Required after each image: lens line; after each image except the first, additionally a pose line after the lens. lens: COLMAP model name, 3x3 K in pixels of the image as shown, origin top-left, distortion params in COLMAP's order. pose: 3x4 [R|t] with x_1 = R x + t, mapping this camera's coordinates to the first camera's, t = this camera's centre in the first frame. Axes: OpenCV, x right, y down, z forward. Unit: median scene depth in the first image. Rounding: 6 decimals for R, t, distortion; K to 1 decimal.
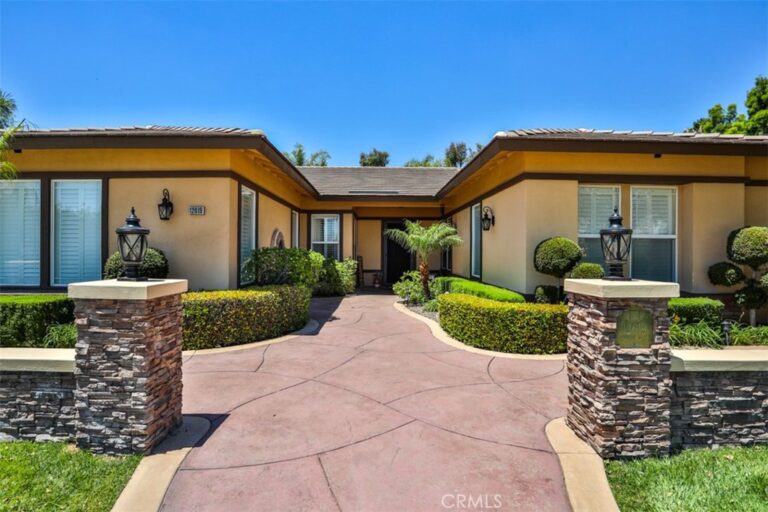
lens RADIAL K [[385.4, 0, 381.6], [0, 385.4, 256.9], [0, 0, 1]] dist [-0.030491, 0.001599]
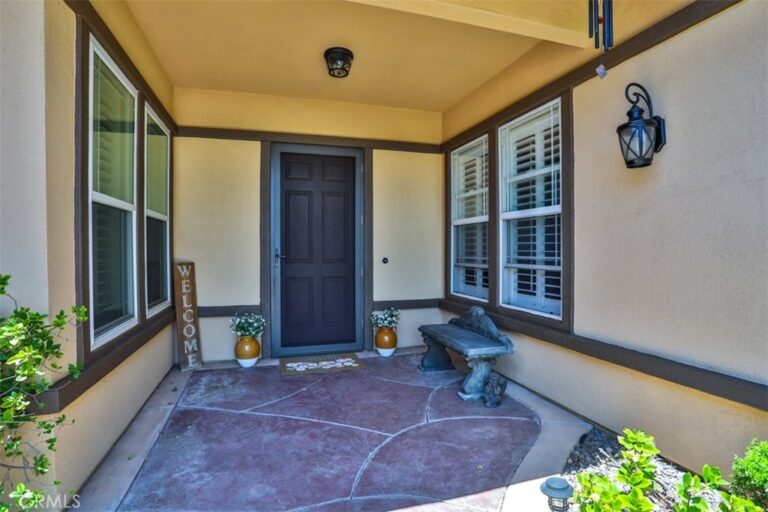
lens RADIAL K [[385.4, 0, 384.7], [0, 385.4, 254.0], [0, 0, 1]] dist [-0.030491, 0.001599]
pose [[0.959324, -0.009461, 0.282150, 0.007320], [0.008736, 0.999955, 0.003824, -0.007997], [-0.282174, -0.001204, 0.959363, 0.881432]]
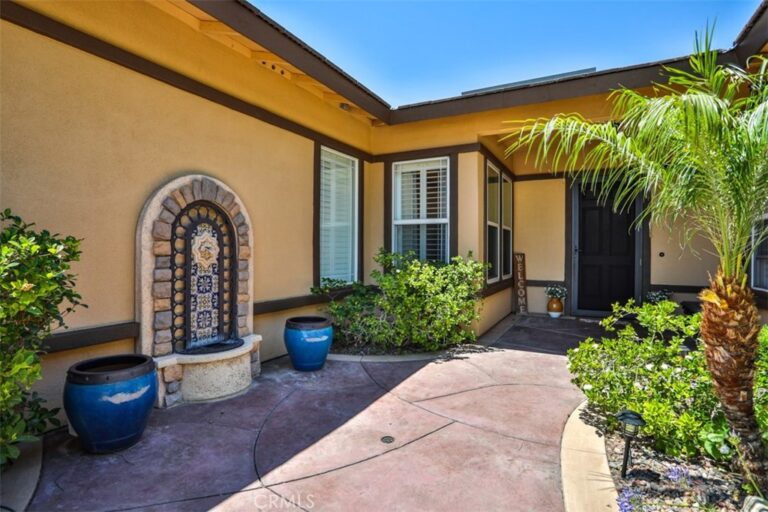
lens RADIAL K [[385.4, 0, 383.2], [0, 385.4, 254.1], [0, 0, 1]] dist [-0.030491, 0.001599]
pose [[0.869010, 0.003306, -0.494783, 0.045757], [-0.004837, 0.999987, -0.001815, 0.002892], [0.494771, 0.003971, 0.869015, 0.621003]]
